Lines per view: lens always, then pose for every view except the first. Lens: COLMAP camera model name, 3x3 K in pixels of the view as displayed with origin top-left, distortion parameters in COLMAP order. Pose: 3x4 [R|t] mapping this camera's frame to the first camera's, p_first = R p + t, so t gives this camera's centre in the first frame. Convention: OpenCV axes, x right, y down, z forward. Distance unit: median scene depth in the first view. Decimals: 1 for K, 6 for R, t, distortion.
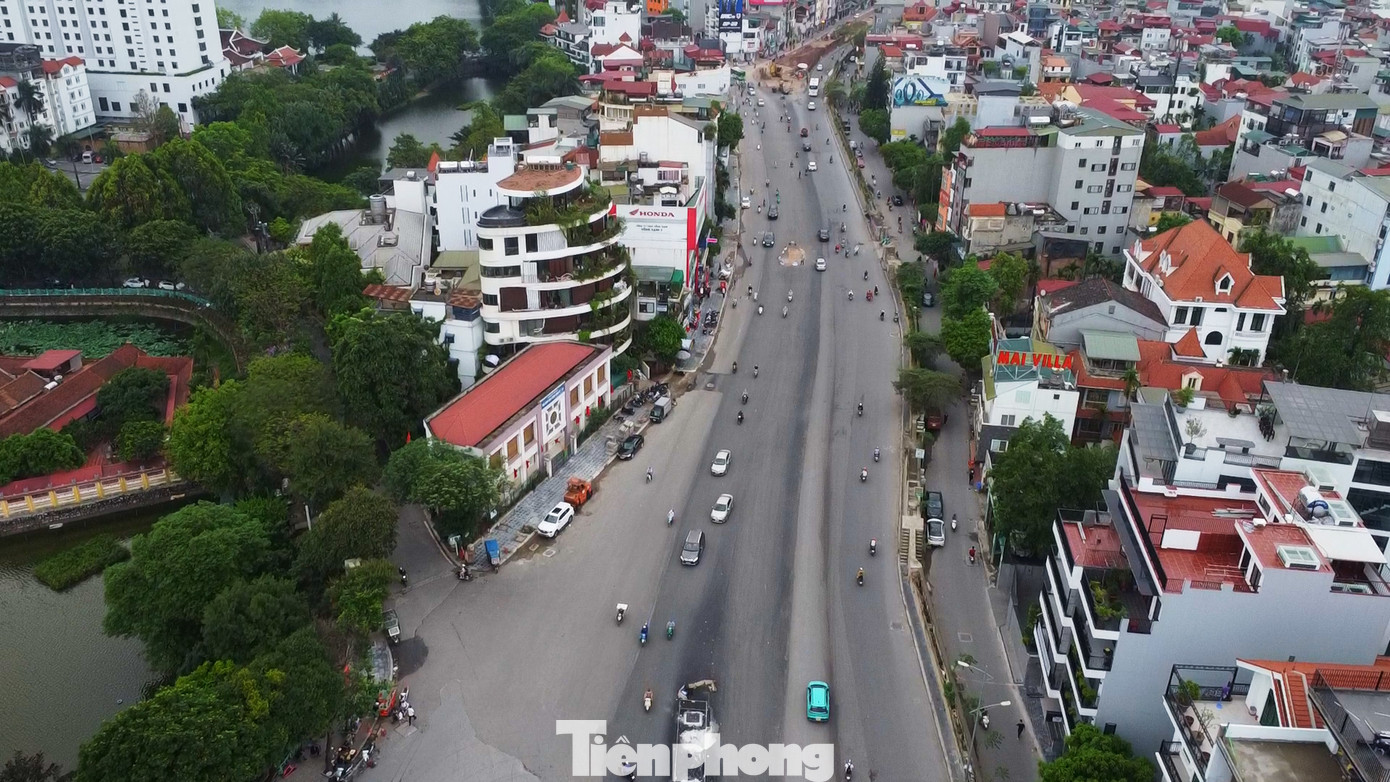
lens RADIAL K [[1046.2, 0, 699.0], [0, 1046.2, 390.6], [0, 0, 1]] dist [0.005768, -0.008170]
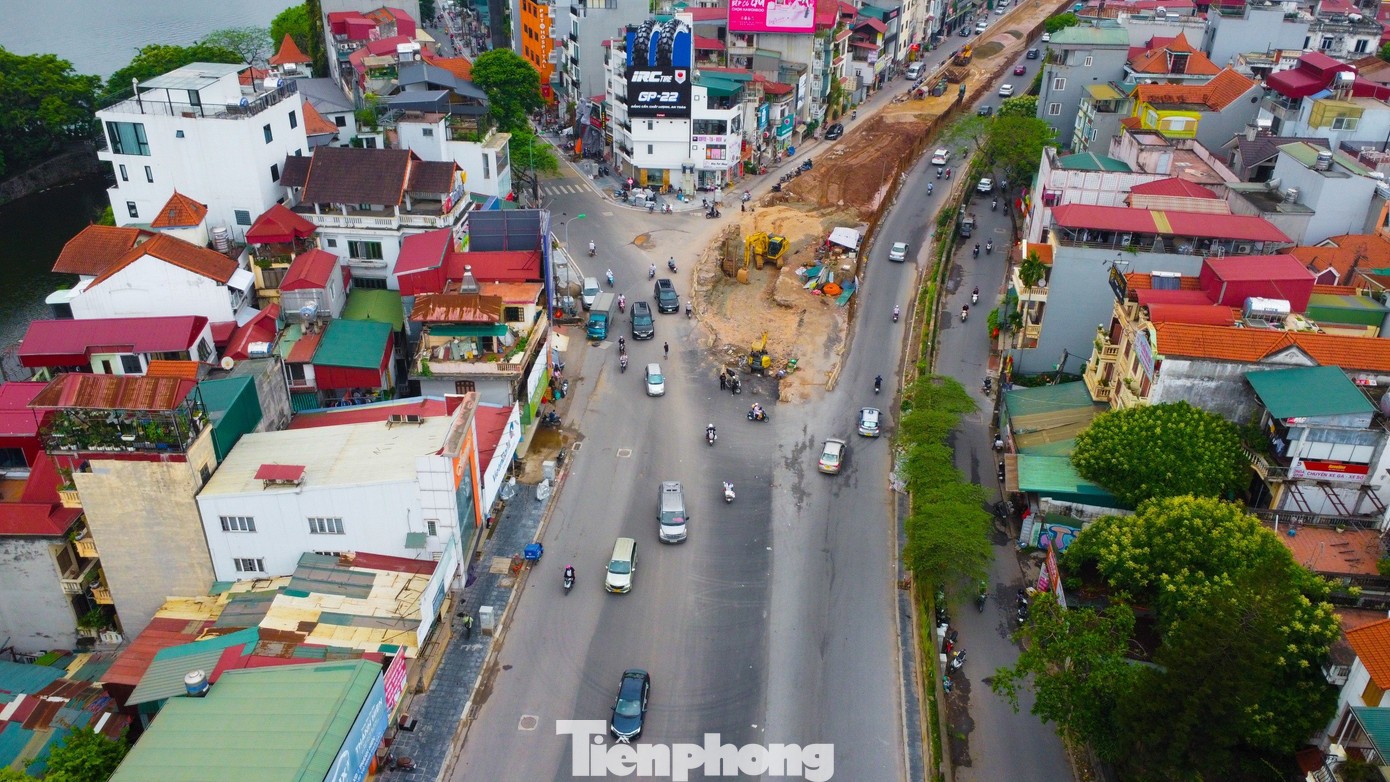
lens RADIAL K [[1046.2, 0, 698.6], [0, 1046.2, 394.8], [0, 0, 1]] dist [0.005768, -0.008170]
pose [[0.996650, 0.045530, -0.067945, 0.082492], [-0.042184, 0.997863, 0.049893, -0.294198], [0.070071, -0.046860, 0.996441, 0.697973]]
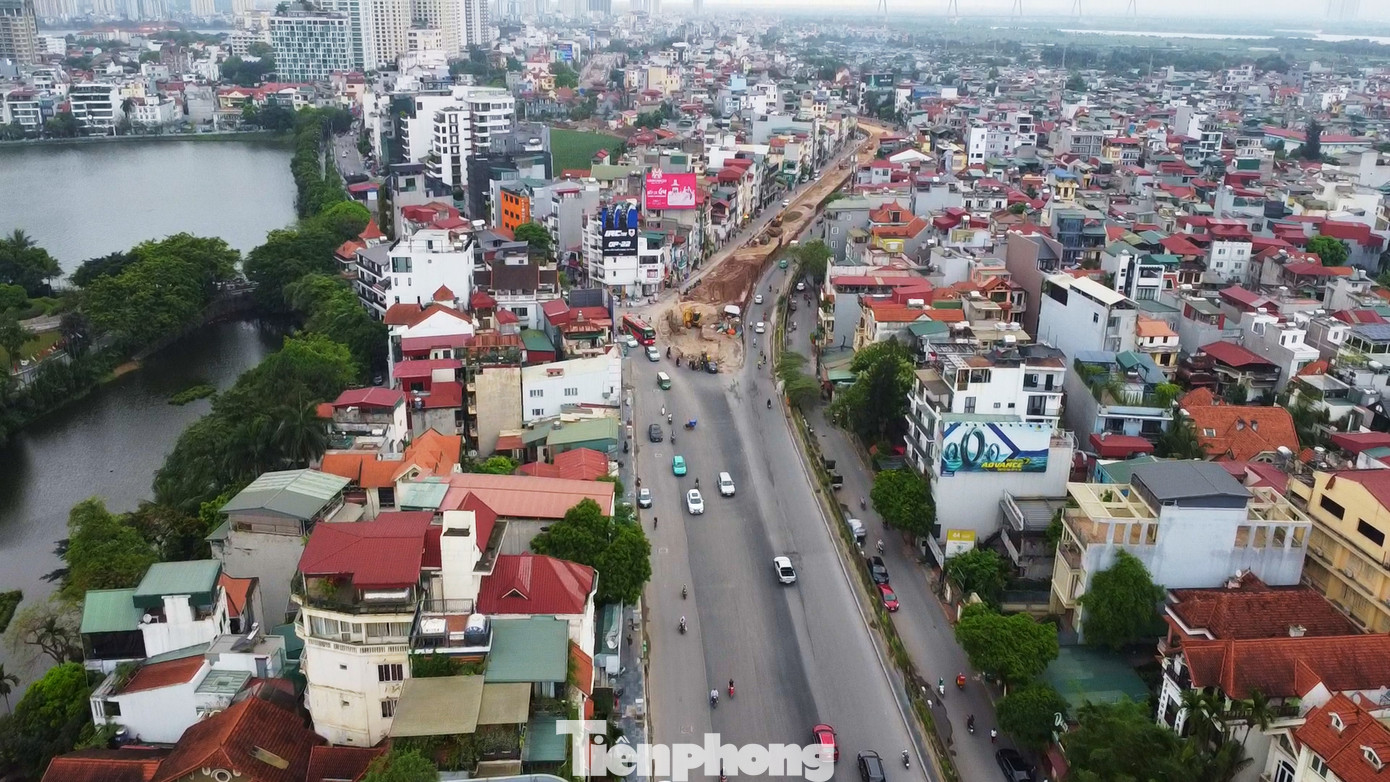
lens RADIAL K [[1046.2, 0, 688.7], [0, 1046.2, 440.2], [0, 0, 1]] dist [0.005768, -0.008170]
pose [[0.996026, -0.031187, 0.083425, 0.015623], [0.037300, 0.996653, -0.072748, -0.195873], [-0.080877, 0.075570, 0.993855, 0.382948]]
